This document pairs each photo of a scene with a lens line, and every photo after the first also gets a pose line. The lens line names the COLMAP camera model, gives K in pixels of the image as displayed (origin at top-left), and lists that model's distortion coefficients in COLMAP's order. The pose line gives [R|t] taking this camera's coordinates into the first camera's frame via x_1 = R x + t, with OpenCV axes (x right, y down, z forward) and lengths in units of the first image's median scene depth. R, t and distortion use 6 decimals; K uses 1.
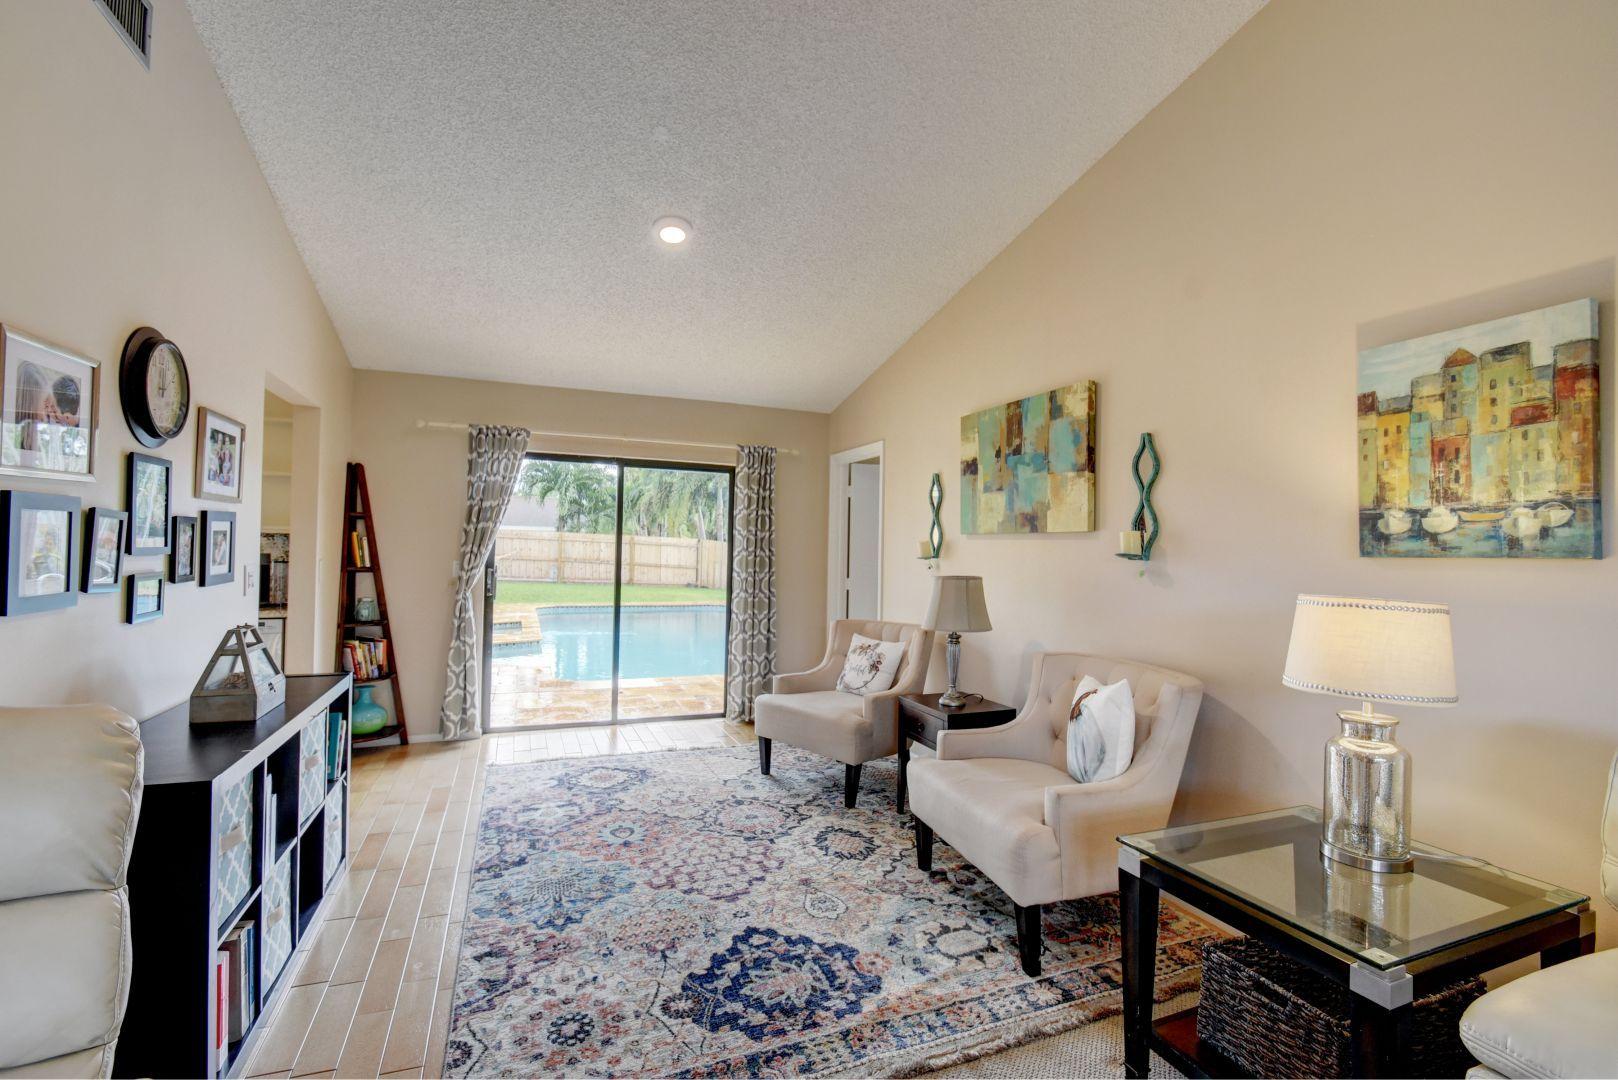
lens RADIAL K [[712.3, 0, 805.4], [0, 712.3, 537.8], [0, 0, 1]] dist [-0.003594, -0.006216]
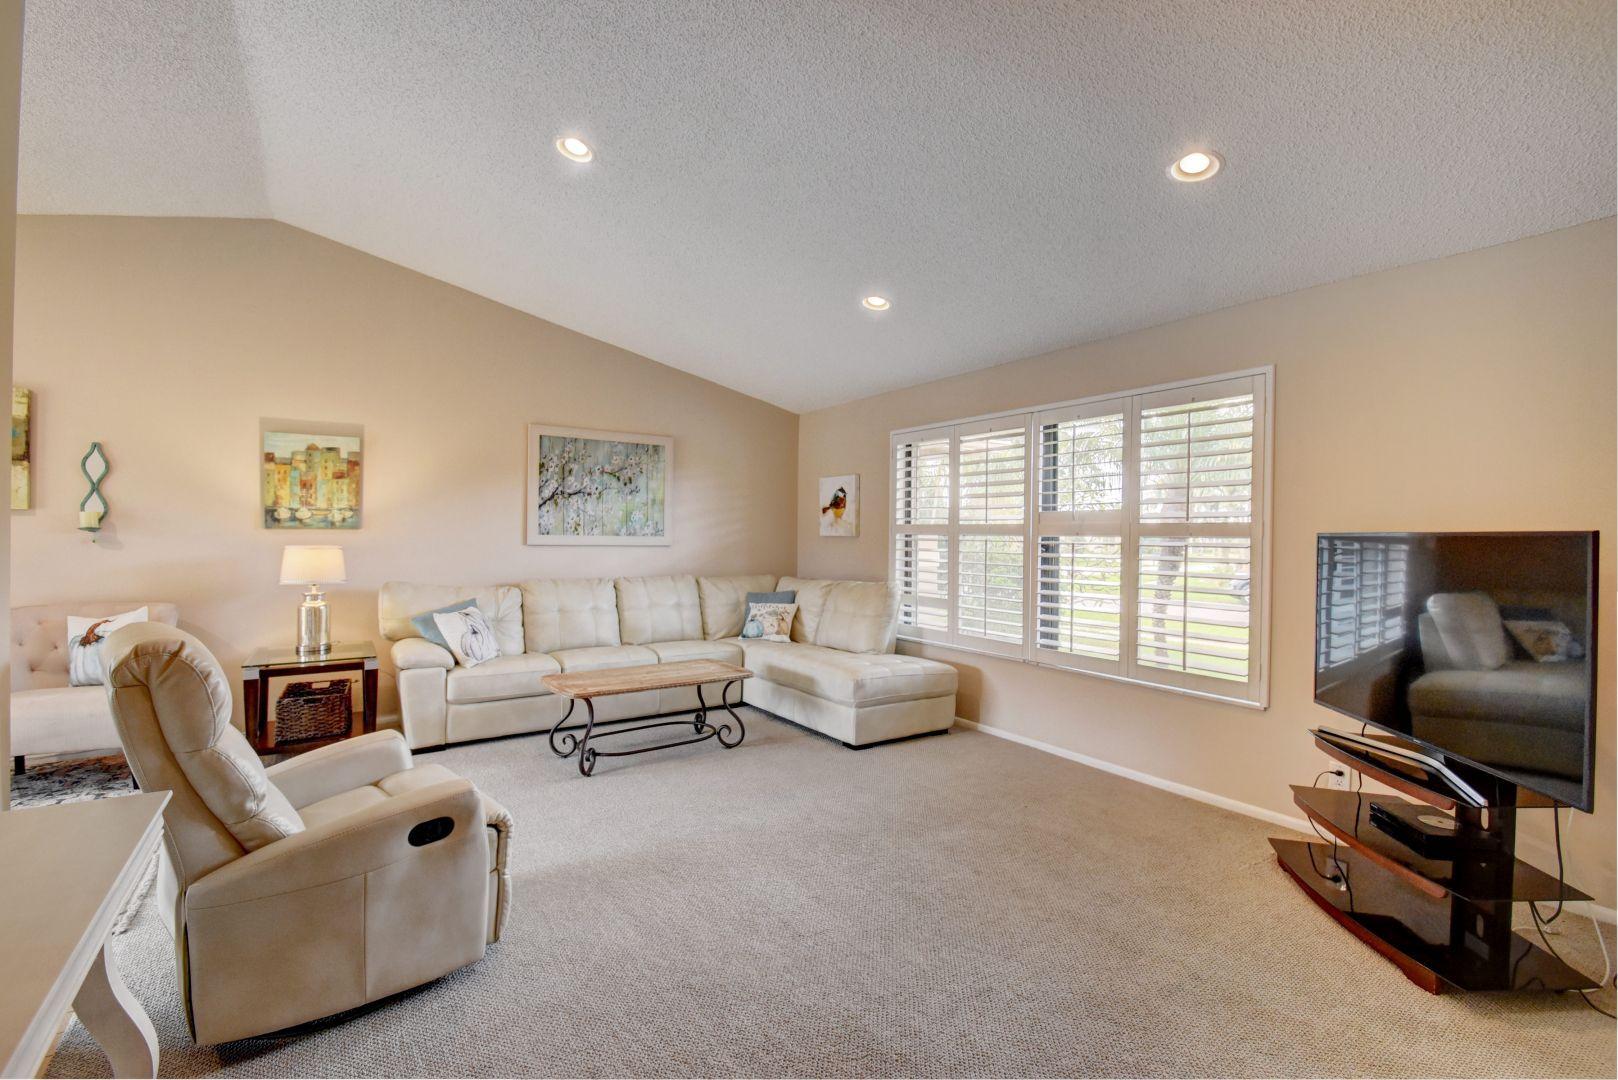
lens RADIAL K [[712.3, 0, 796.0], [0, 712.3, 534.4], [0, 0, 1]] dist [-0.003594, -0.006216]
pose [[-0.214197, -0.015439, 0.976668, -1.431073], [-0.027276, 0.999580, 0.009819, -0.018184], [-0.976409, -0.024537, -0.214528, -0.087931]]
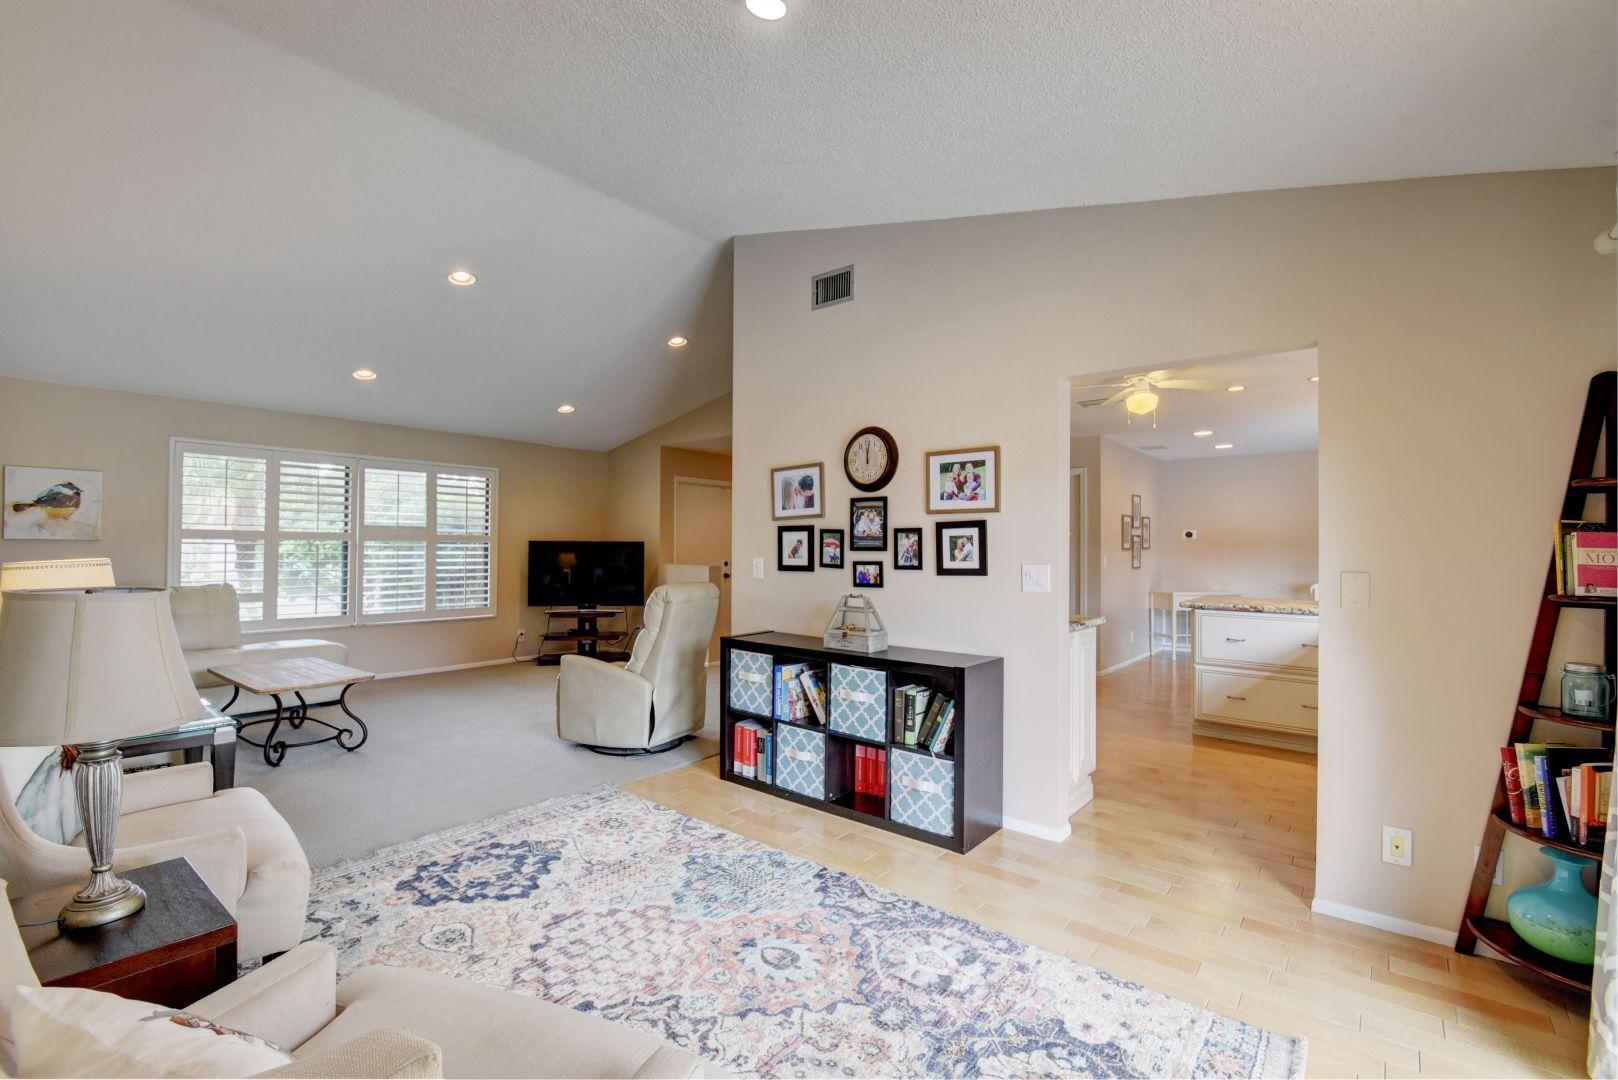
lens RADIAL K [[693.8, 0, 792.6], [0, 693.8, 540.8], [0, 0, 1]] dist [-0.000675, -0.003320]
pose [[-0.881383, -0.024929, -0.471744, 0.075602], [-0.012797, 0.999500, -0.028909, 0.047492], [0.472229, -0.019443, -0.881261, 2.212051]]
